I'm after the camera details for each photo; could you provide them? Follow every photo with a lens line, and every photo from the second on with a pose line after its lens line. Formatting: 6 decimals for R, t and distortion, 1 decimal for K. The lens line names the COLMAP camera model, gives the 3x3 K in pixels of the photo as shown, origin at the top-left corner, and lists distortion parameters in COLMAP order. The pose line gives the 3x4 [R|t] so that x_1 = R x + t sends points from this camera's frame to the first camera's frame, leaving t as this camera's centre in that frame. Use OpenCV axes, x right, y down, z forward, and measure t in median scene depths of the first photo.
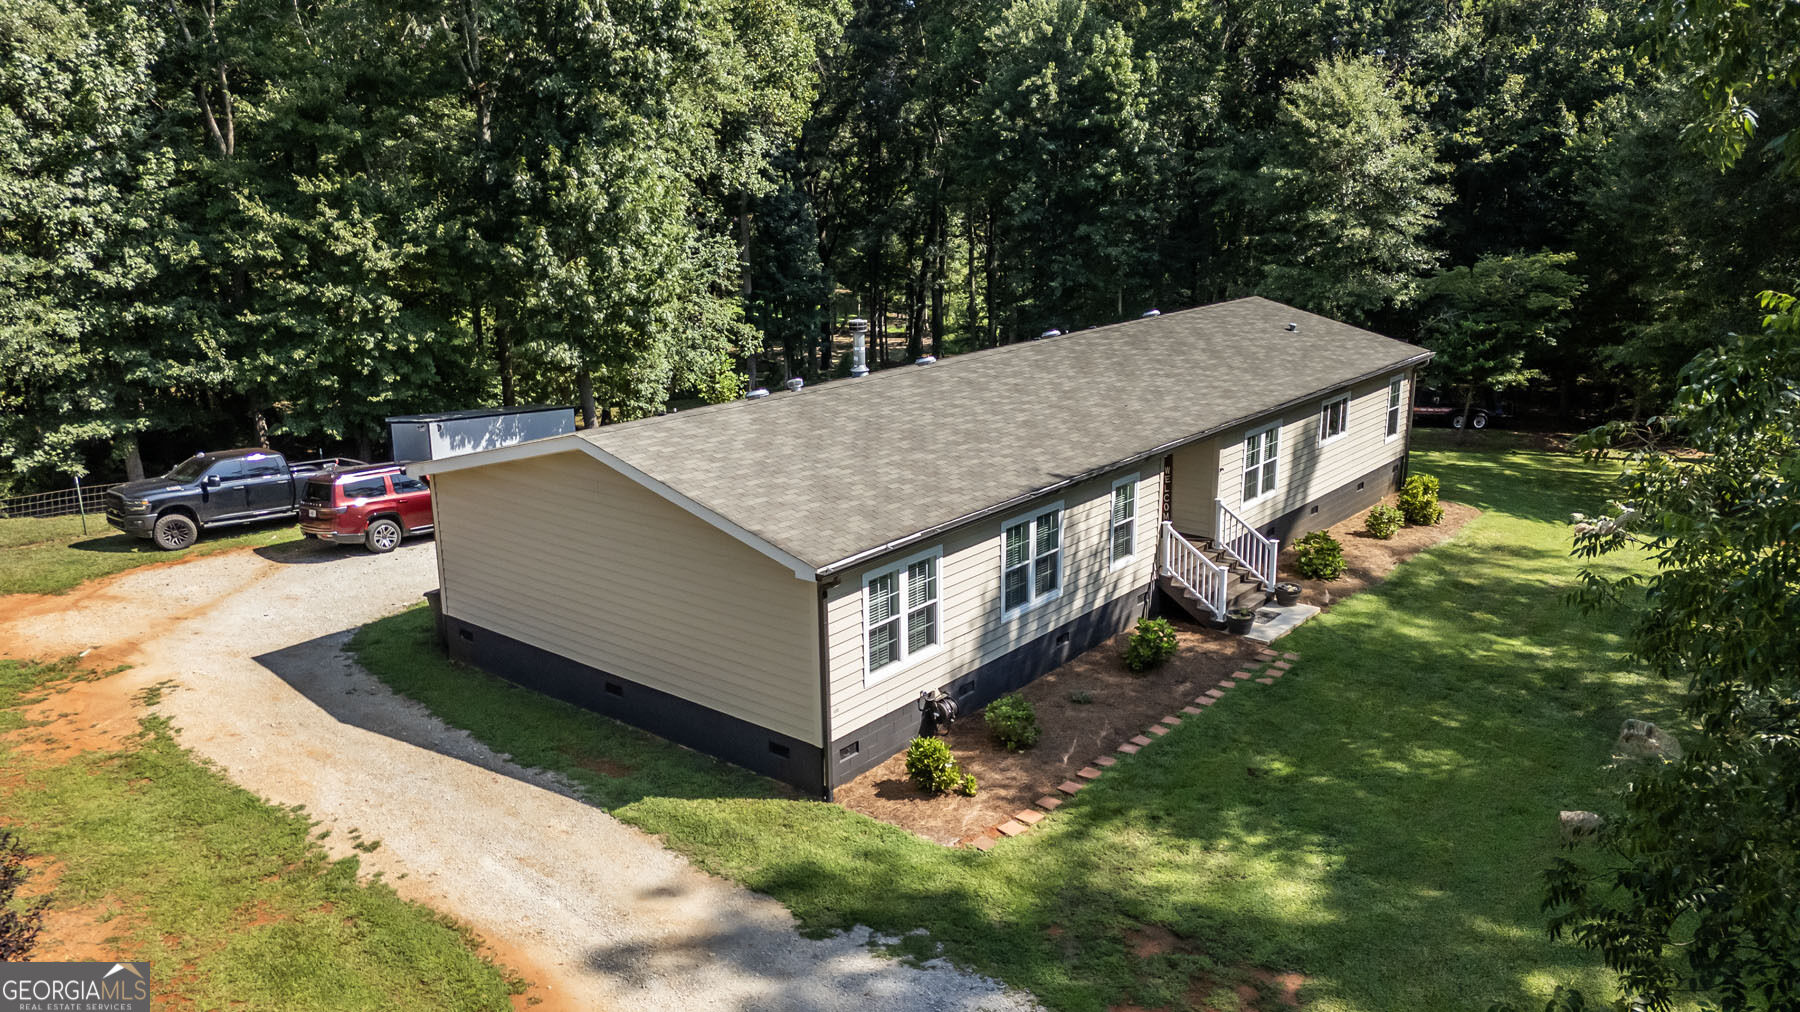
lens RADIAL K [[1327.2, 0, 893.4], [0, 1327.2, 512.3], [0, 0, 1]] dist [0.071078, -0.071591]
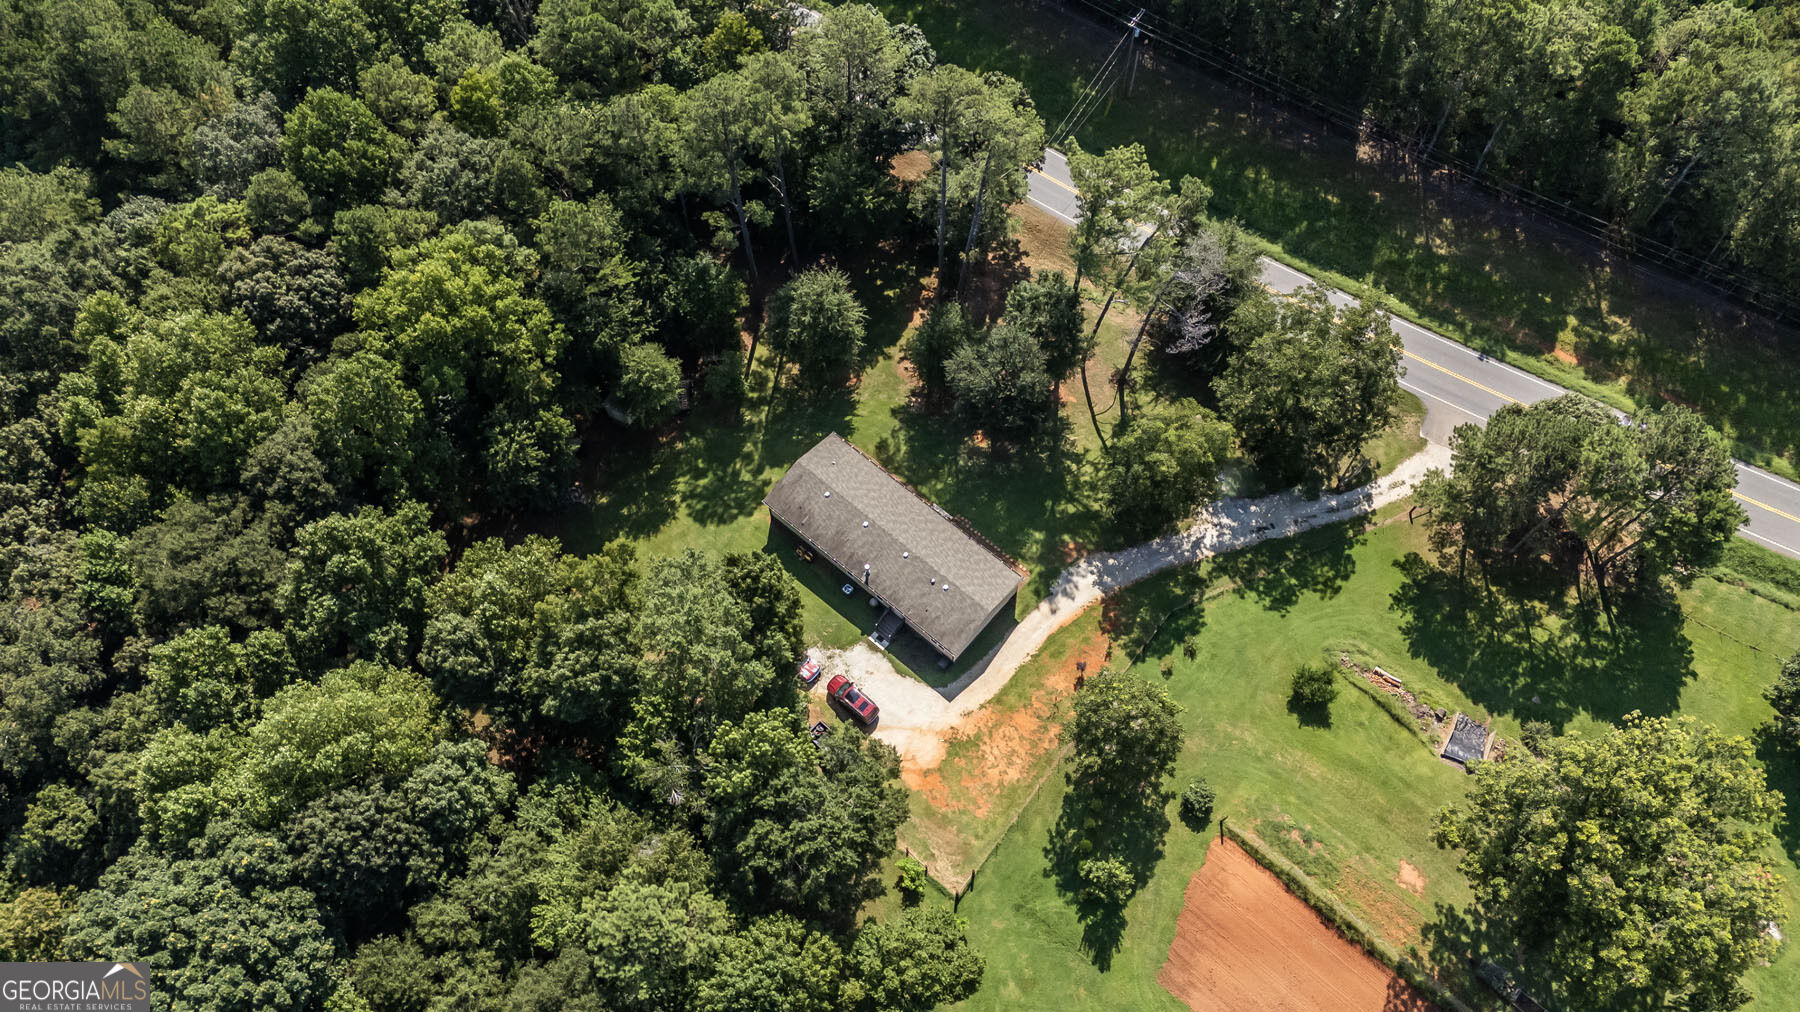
lens RADIAL K [[1327.2, 0, 907.4], [0, 1327.2, 500.5], [0, 0, 1]] dist [0.071078, -0.071591]
pose [[0.034614, -0.888867, 0.456857, -1.438716], [0.266652, 0.448773, 0.852936, -3.104794], [-0.963171, 0.092298, 0.252552, -0.102831]]
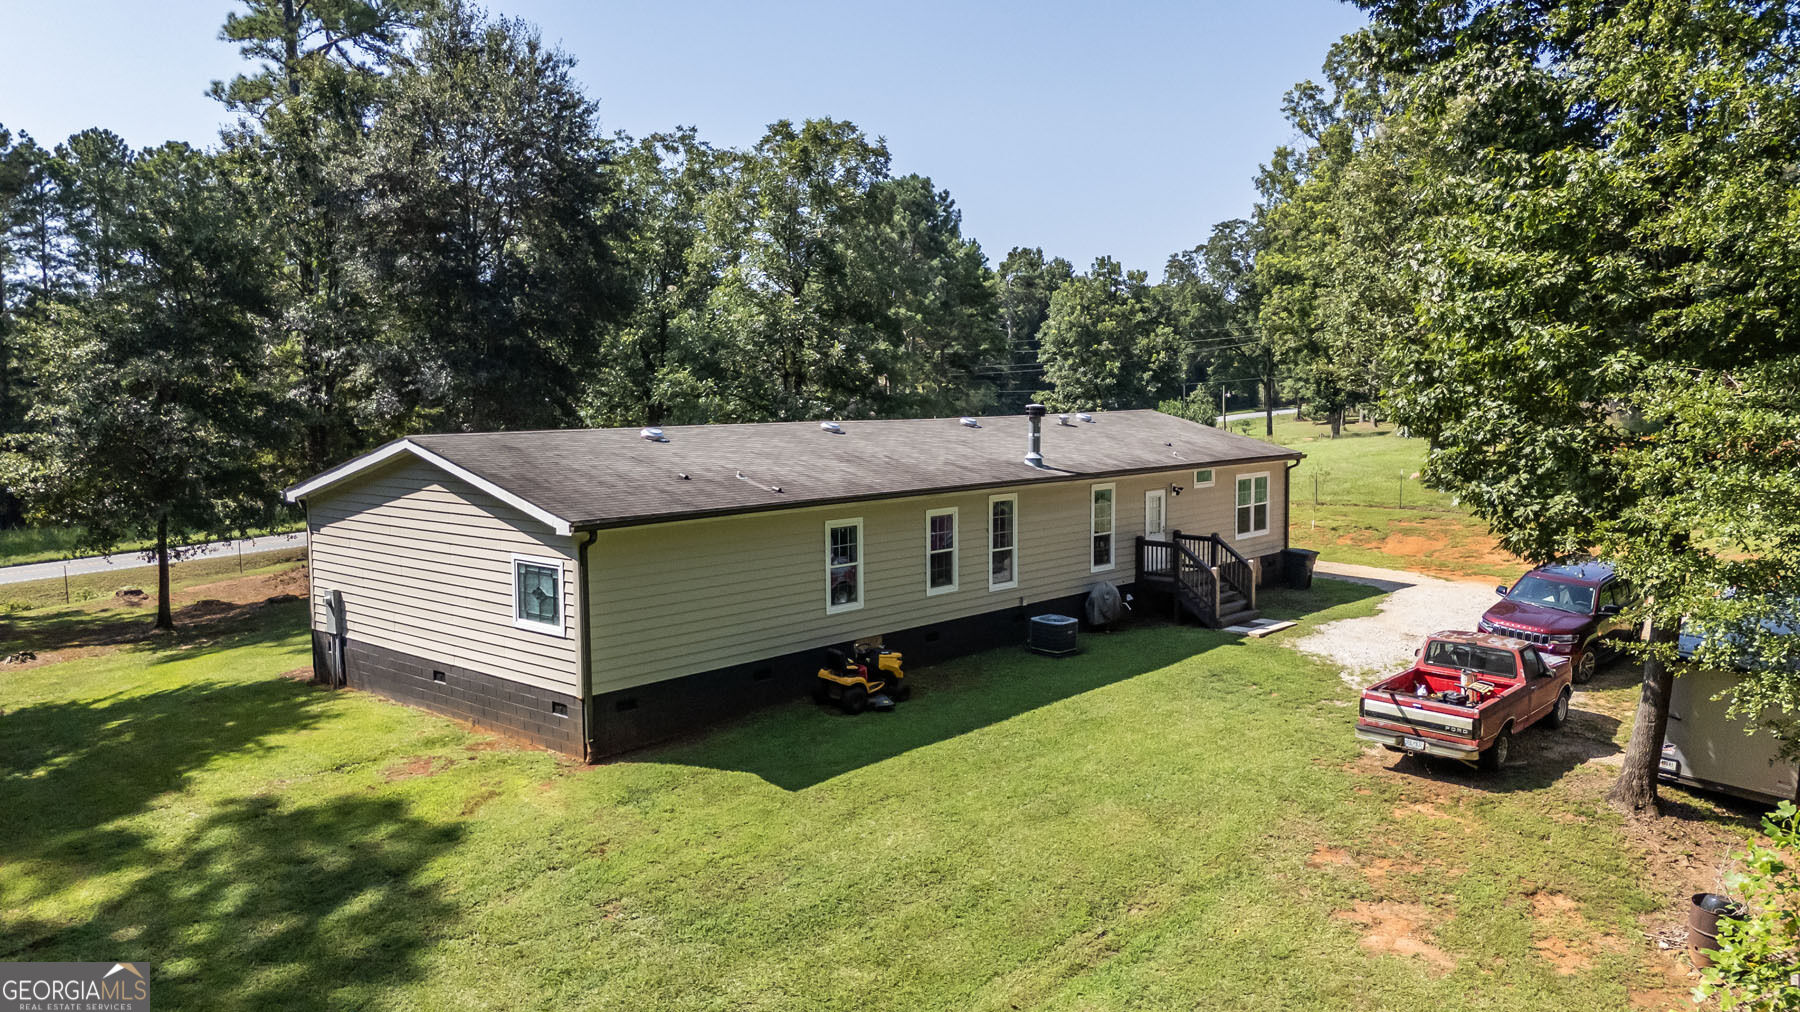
lens RADIAL K [[1327.2, 0, 901.0], [0, 1327.2, 506.2], [0, 0, 1]] dist [0.071078, -0.071591]
pose [[-0.998494, 0.007328, 0.054377, 0.012877], [0.025750, 0.937711, 0.346459, -0.355789], [-0.048451, 0.347338, -0.936488, 1.684194]]
